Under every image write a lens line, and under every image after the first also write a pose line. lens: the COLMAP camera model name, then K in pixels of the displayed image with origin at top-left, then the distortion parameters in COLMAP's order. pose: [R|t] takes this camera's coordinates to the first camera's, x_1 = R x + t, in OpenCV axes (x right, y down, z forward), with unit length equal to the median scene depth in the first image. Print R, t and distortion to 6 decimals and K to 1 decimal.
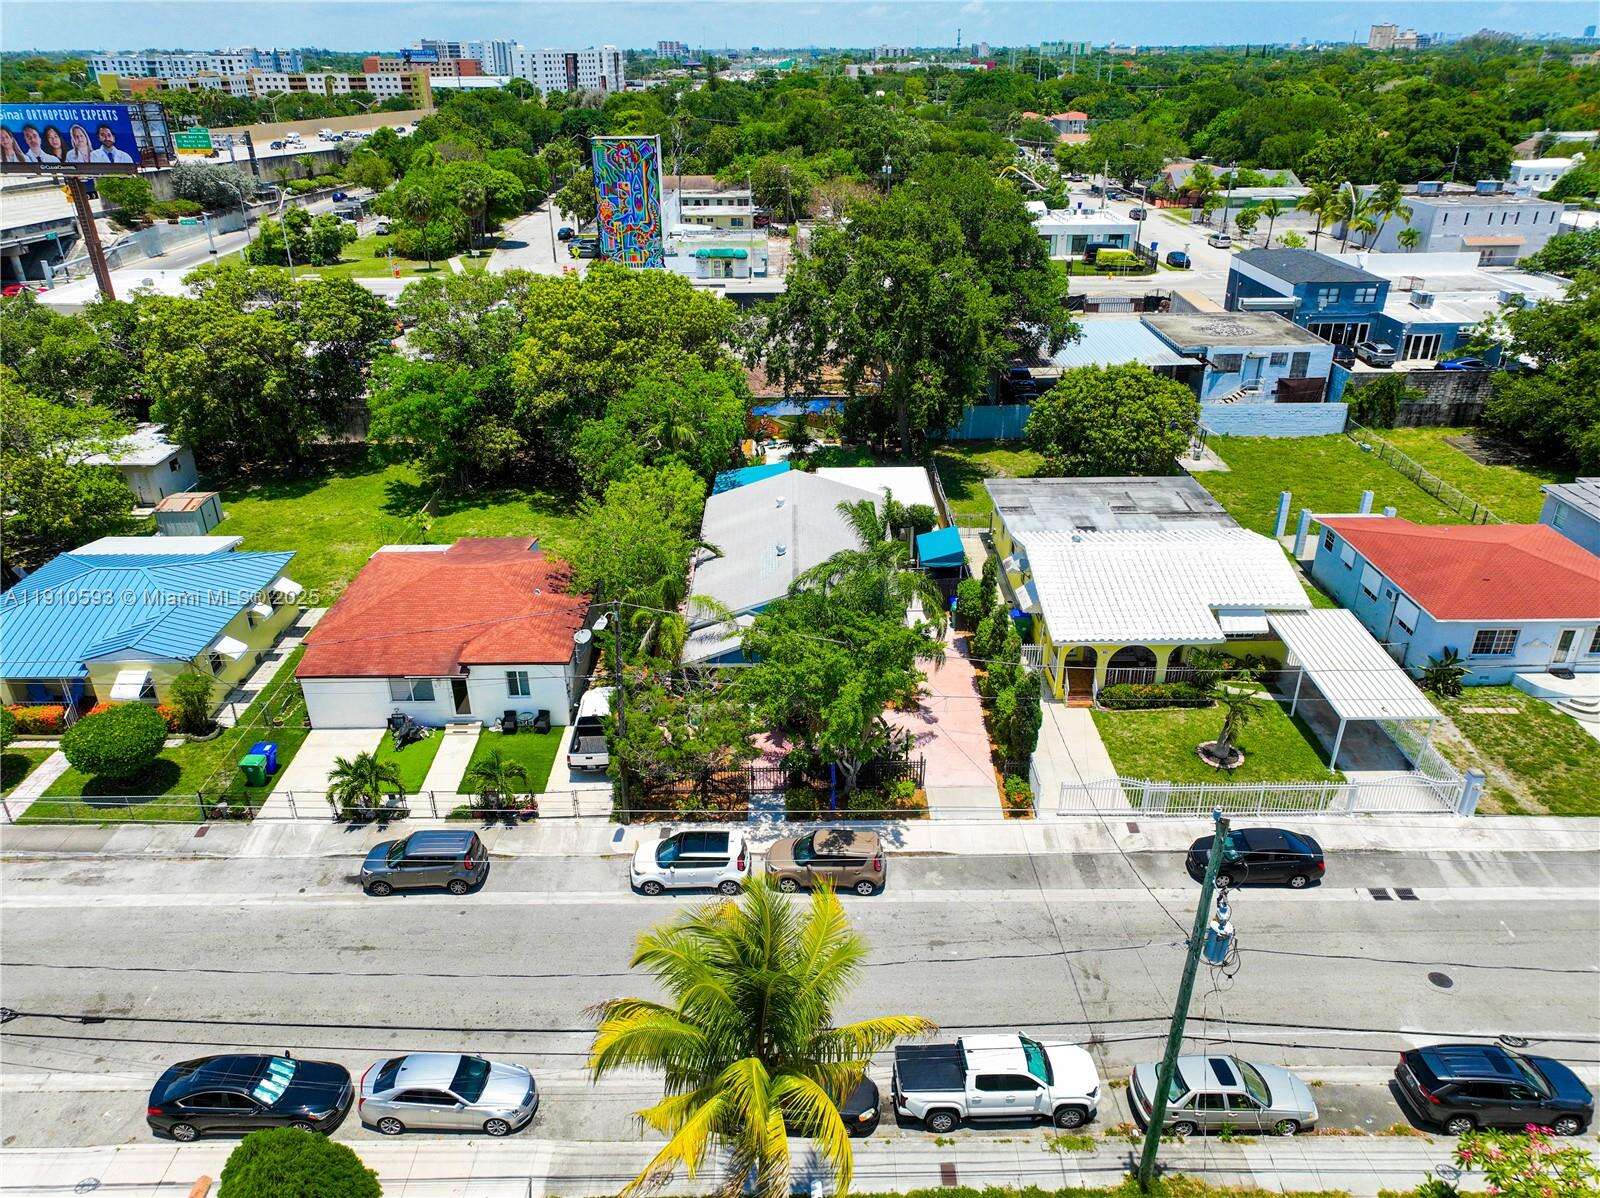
lens RADIAL K [[1122.6, 0, 799.1], [0, 1122.6, 601.2], [0, 0, 1]] dist [-0.001897, 0.016493]
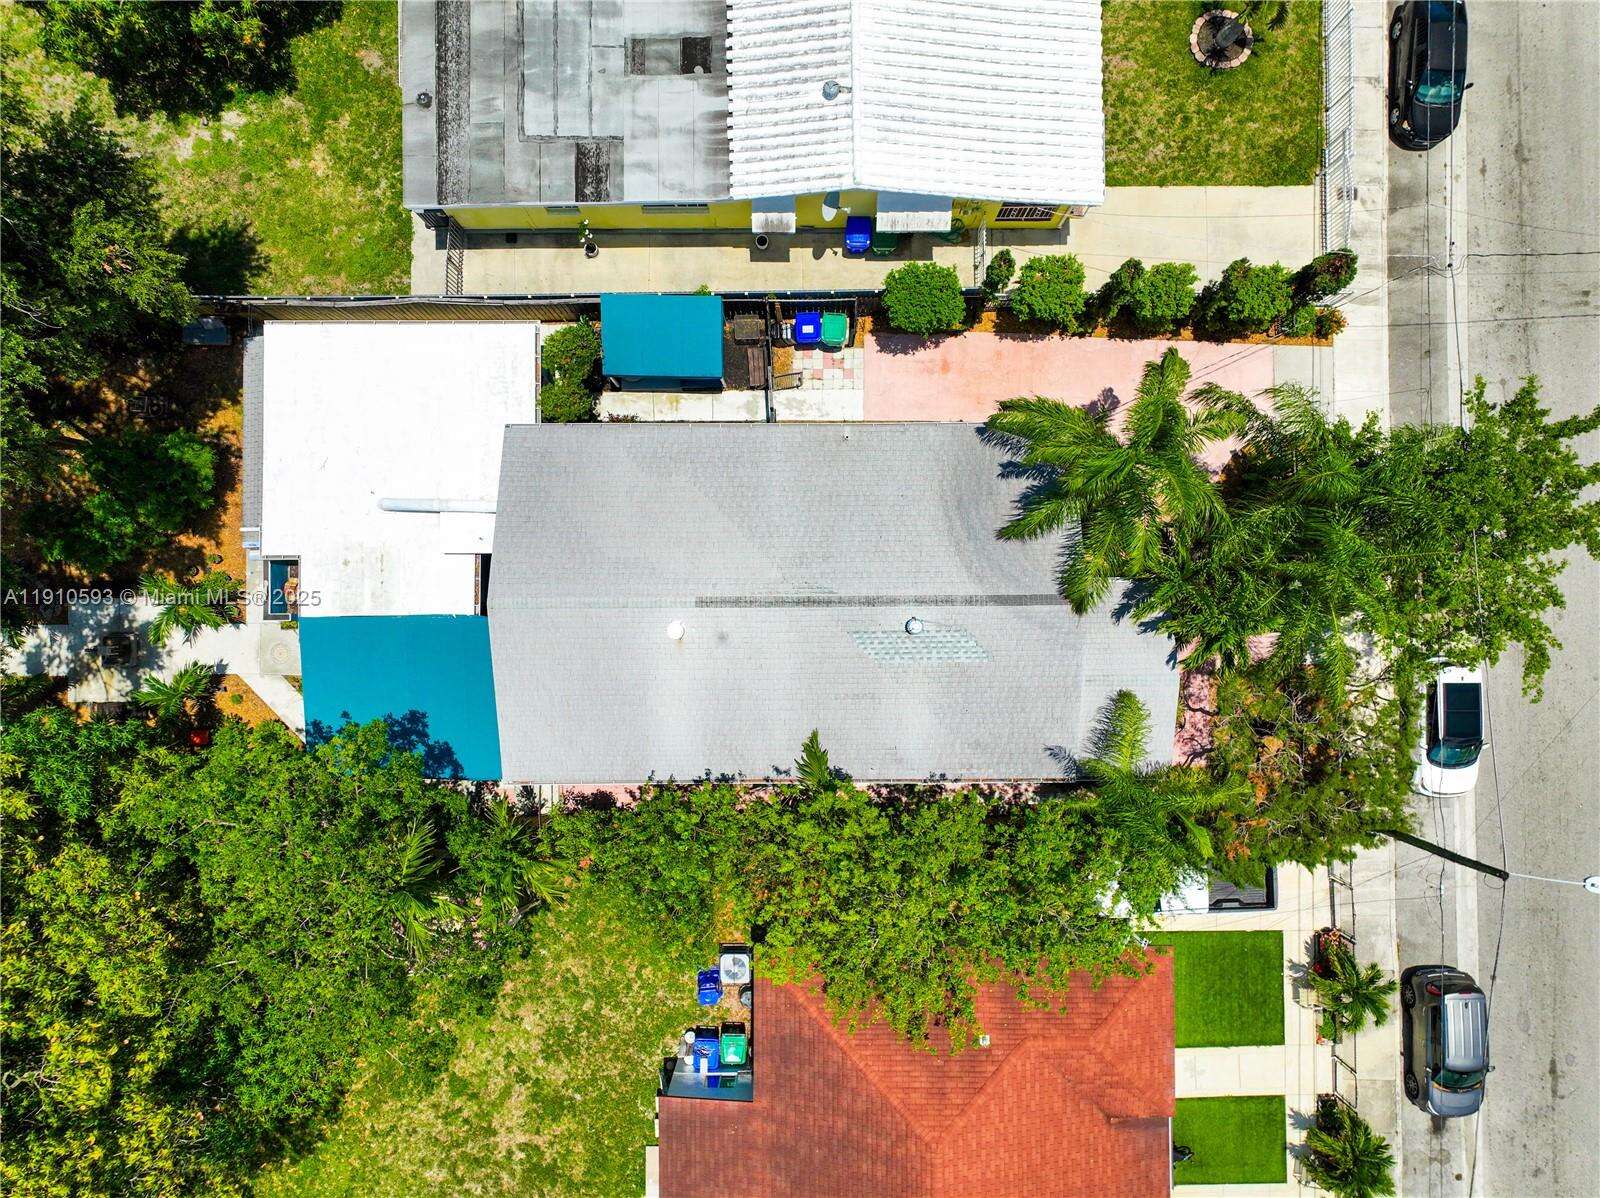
lens RADIAL K [[1122.6, 0, 798.5], [0, 1122.6, 600.6], [0, 0, 1]] dist [-0.001897, 0.016493]
pose [[-0.000542, -0.999618, 0.027633, -0.014402], [0.447487, 0.024469, 0.893956, -0.451154], [-0.894290, 0.012850, 0.447303, 0.635322]]
